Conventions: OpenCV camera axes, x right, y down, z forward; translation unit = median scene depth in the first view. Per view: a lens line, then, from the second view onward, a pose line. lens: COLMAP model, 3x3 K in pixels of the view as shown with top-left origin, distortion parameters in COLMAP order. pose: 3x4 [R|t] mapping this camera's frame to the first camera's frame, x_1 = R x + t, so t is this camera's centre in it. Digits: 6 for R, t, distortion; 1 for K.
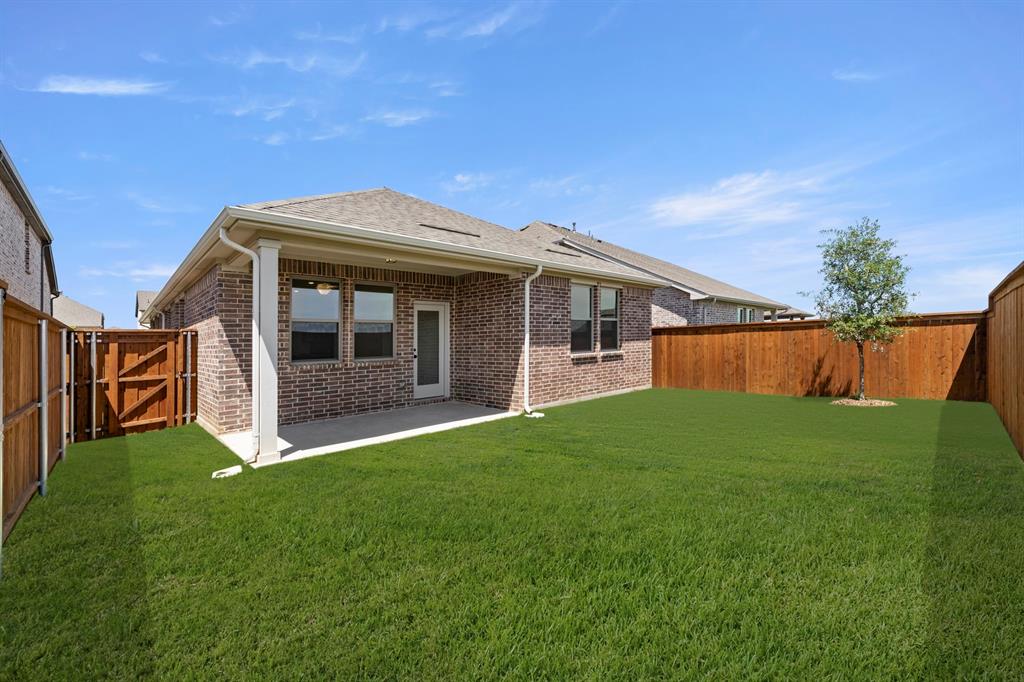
lens RADIAL K [[408.8, 0, 506.0], [0, 408.8, 346.0], [0, 0, 1]] dist [0.000589, 0.000080]
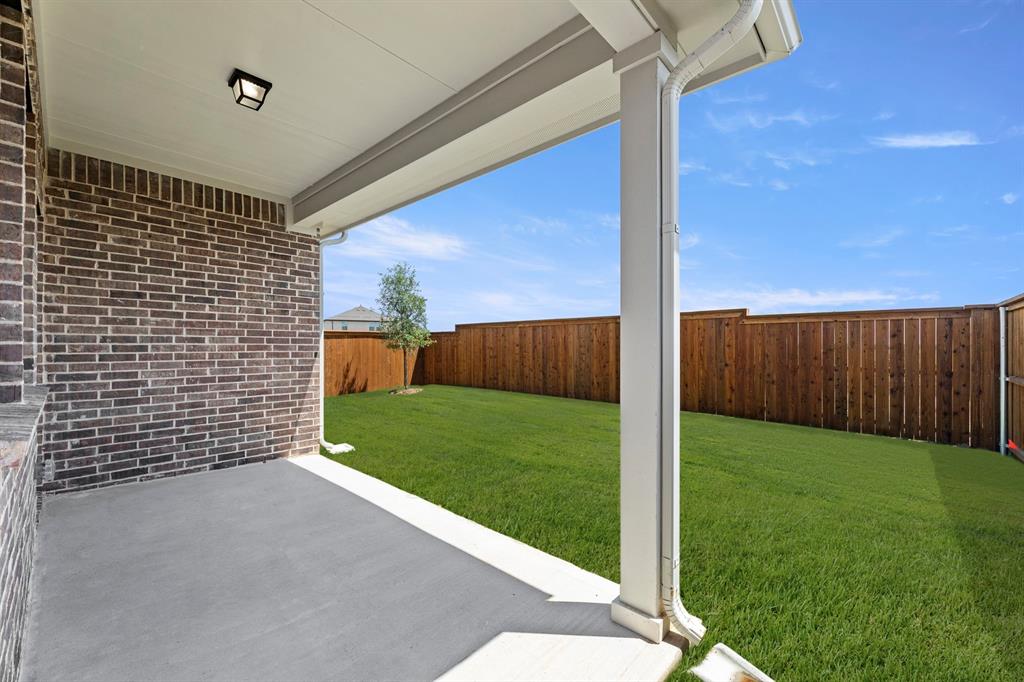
lens RADIAL K [[408.8, 0, 506.0], [0, 408.8, 346.0], [0, 0, 1]] dist [0.000589, 0.000080]
pose [[-0.043804, 0.025808, 0.998707, -0.563754], [0.016605, 0.999547, -0.025102, 0.020564], [-0.998902, 0.015484, -0.044212, 0.692681]]
